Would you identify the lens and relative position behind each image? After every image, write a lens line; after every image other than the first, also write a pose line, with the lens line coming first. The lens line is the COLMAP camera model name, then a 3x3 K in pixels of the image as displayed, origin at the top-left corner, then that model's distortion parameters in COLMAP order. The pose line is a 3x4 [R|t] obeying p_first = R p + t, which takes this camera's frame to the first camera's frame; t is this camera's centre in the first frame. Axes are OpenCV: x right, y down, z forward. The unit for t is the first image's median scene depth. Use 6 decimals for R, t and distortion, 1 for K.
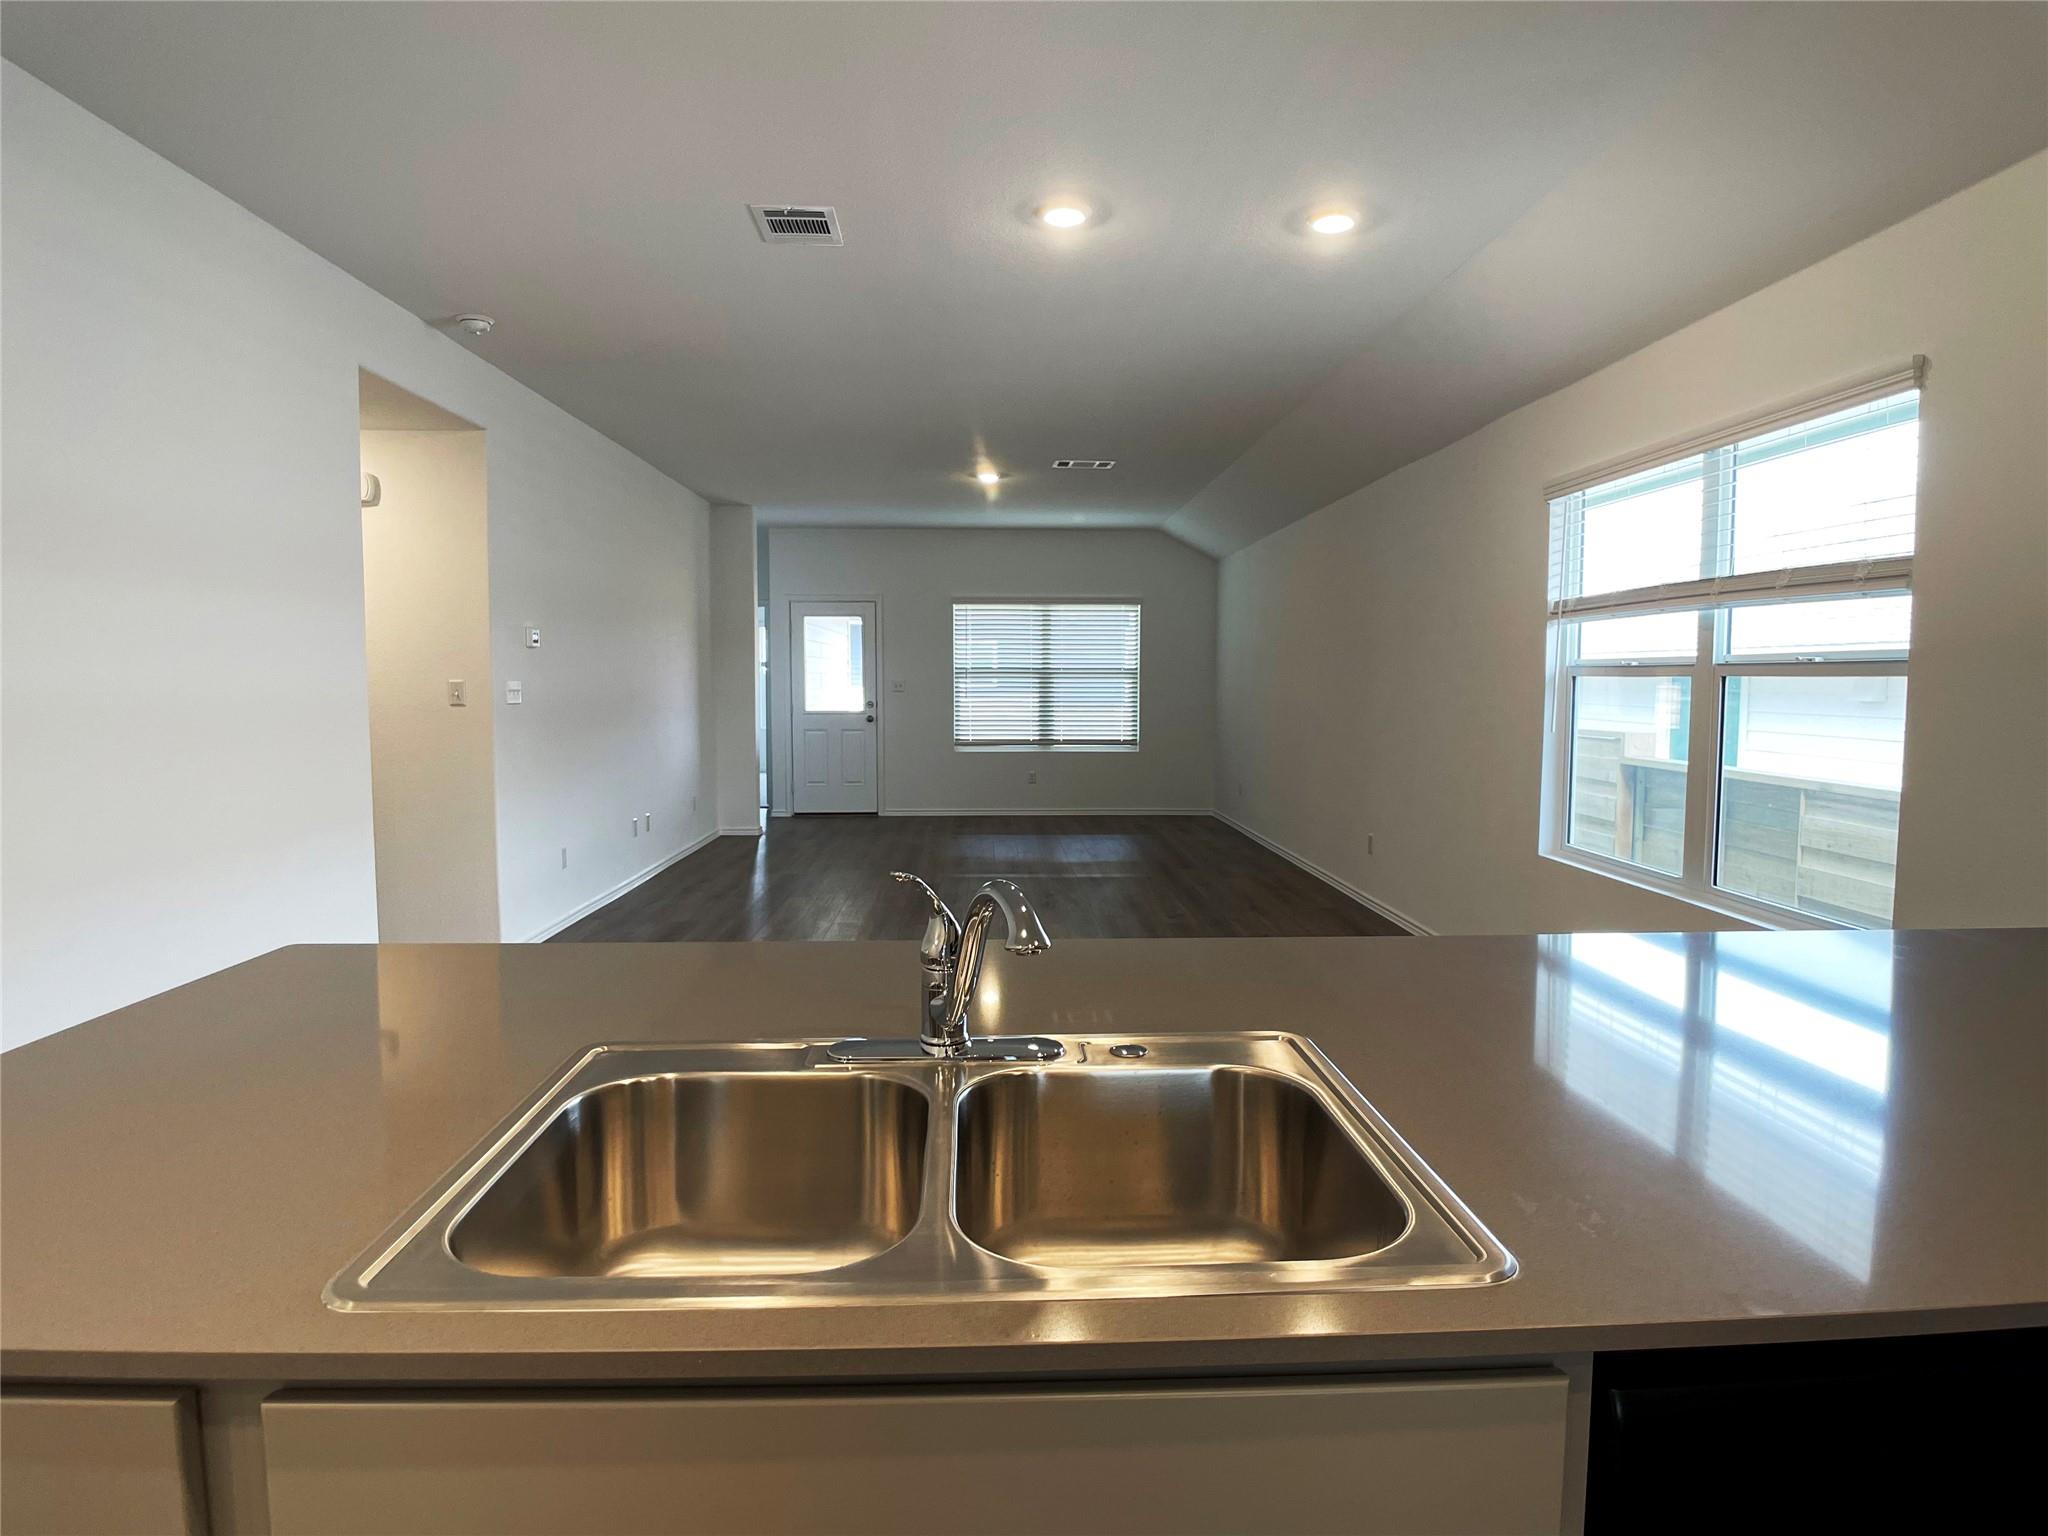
lens RADIAL K [[1141.8, 0, 1045.6], [0, 1141.8, 762.3], [0, 0, 1]] dist [0.003743, 0.000106]
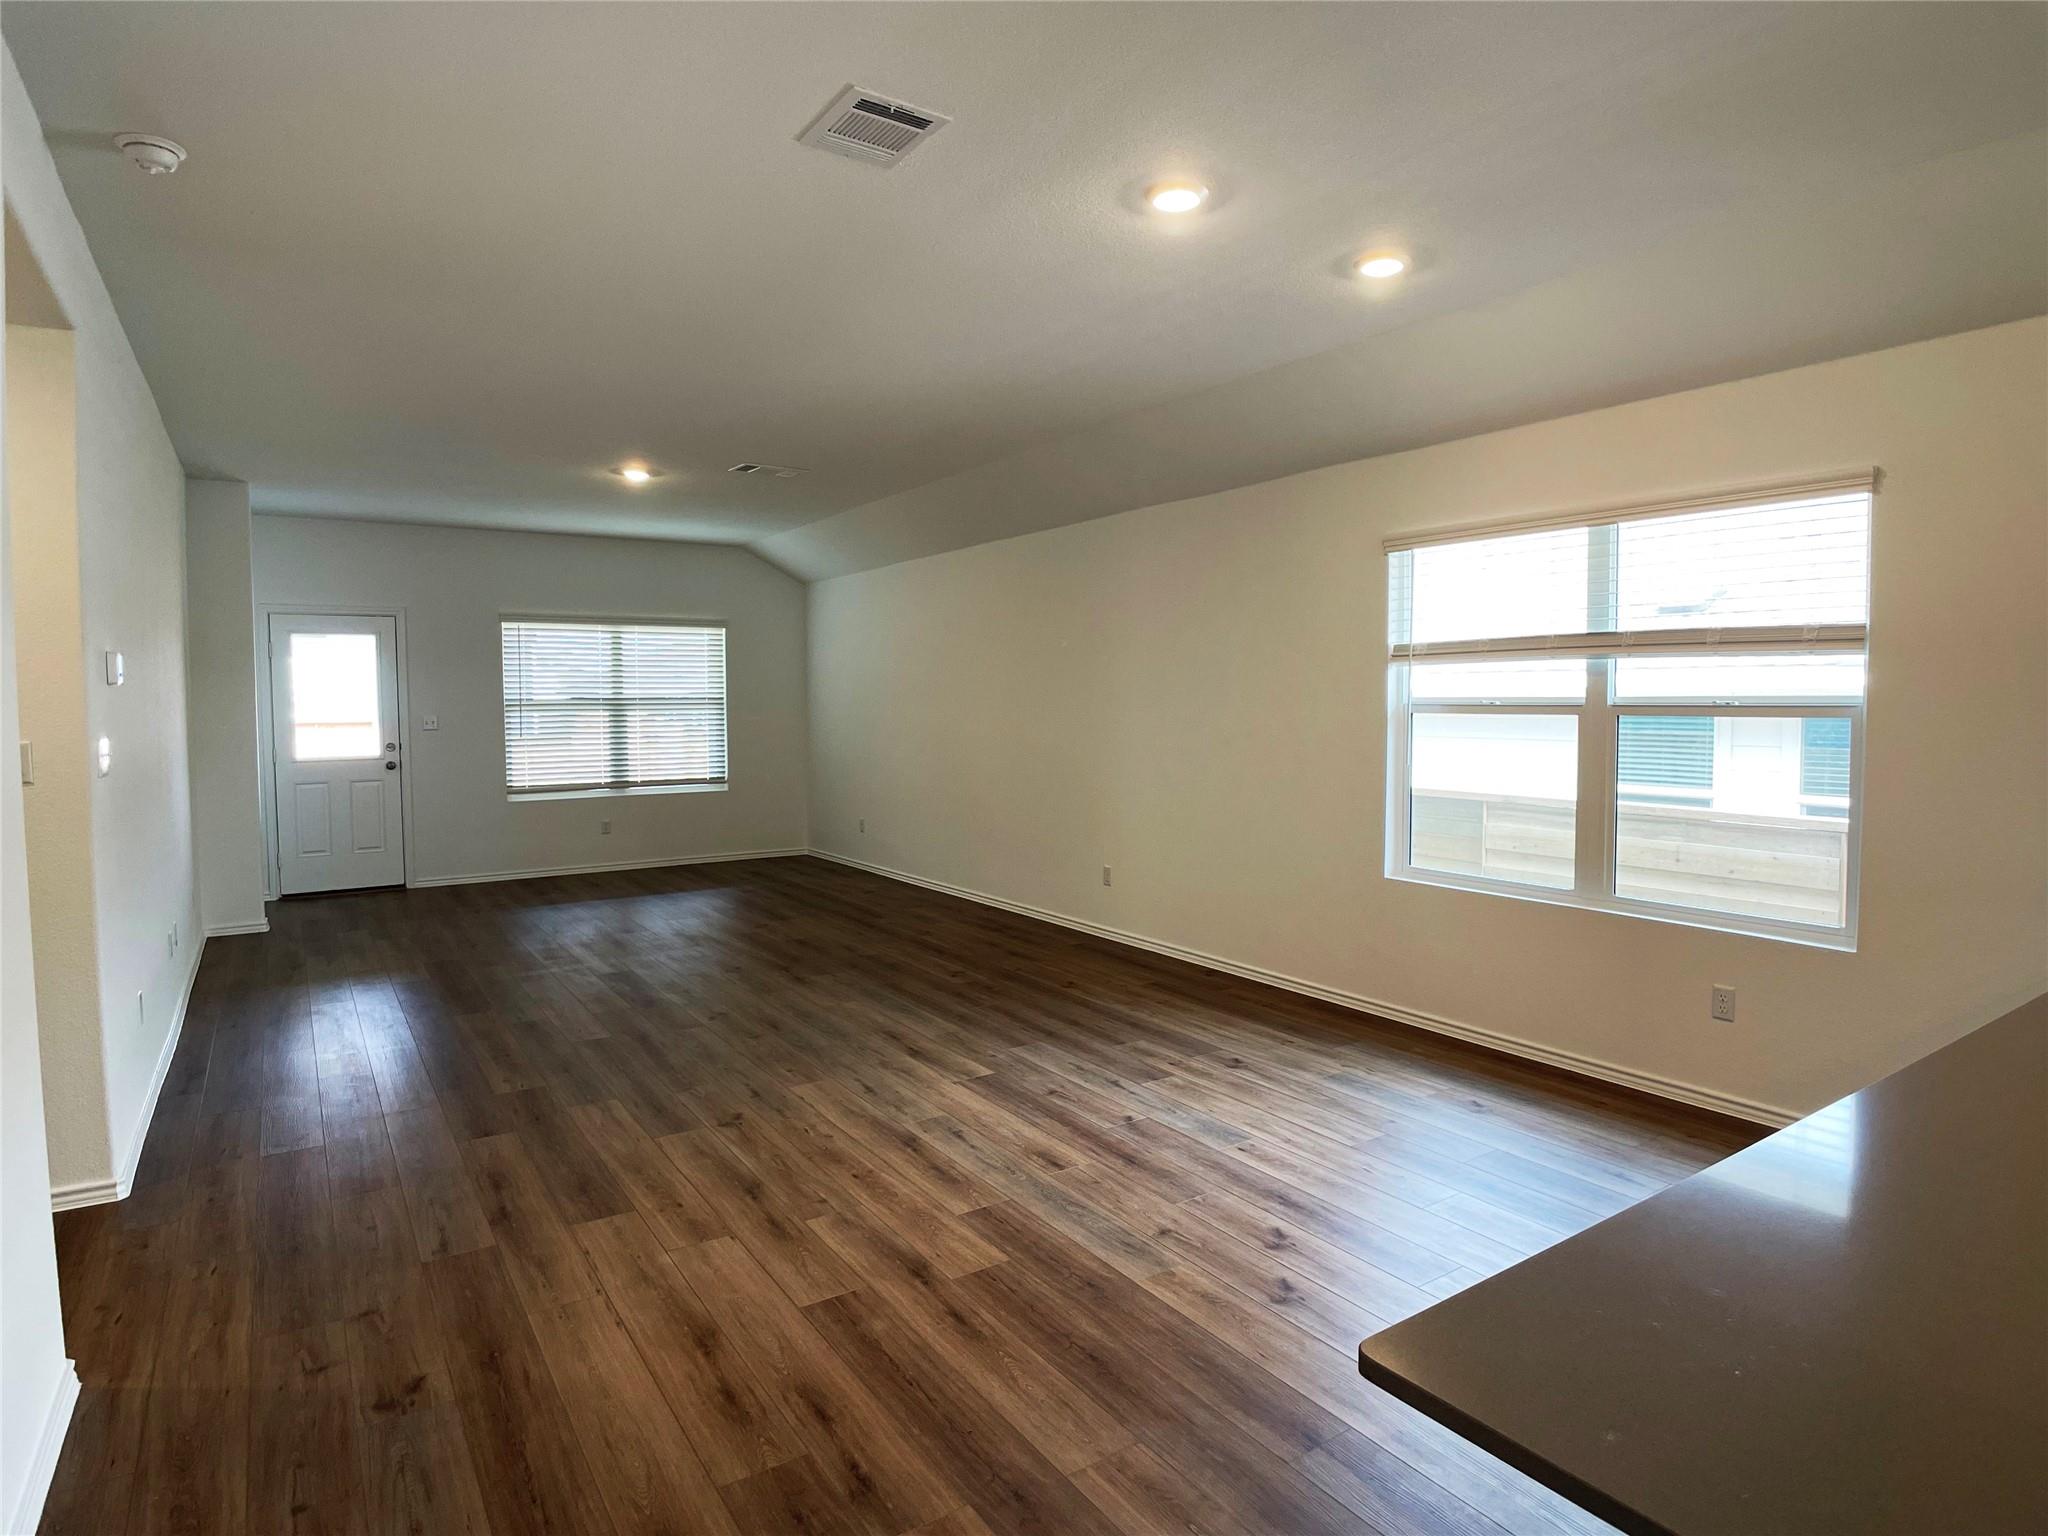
lens RADIAL K [[1141.8, 0, 1045.6], [0, 1141.8, 762.3], [0, 0, 1]] dist [0.003743, 0.000106]
pose [[0.857432, -0.036717, 0.513285, -0.202428], [0.045537, 0.998952, -0.004611, -0.019234], [-0.512578, 0.027327, 0.858206, 0.117018]]
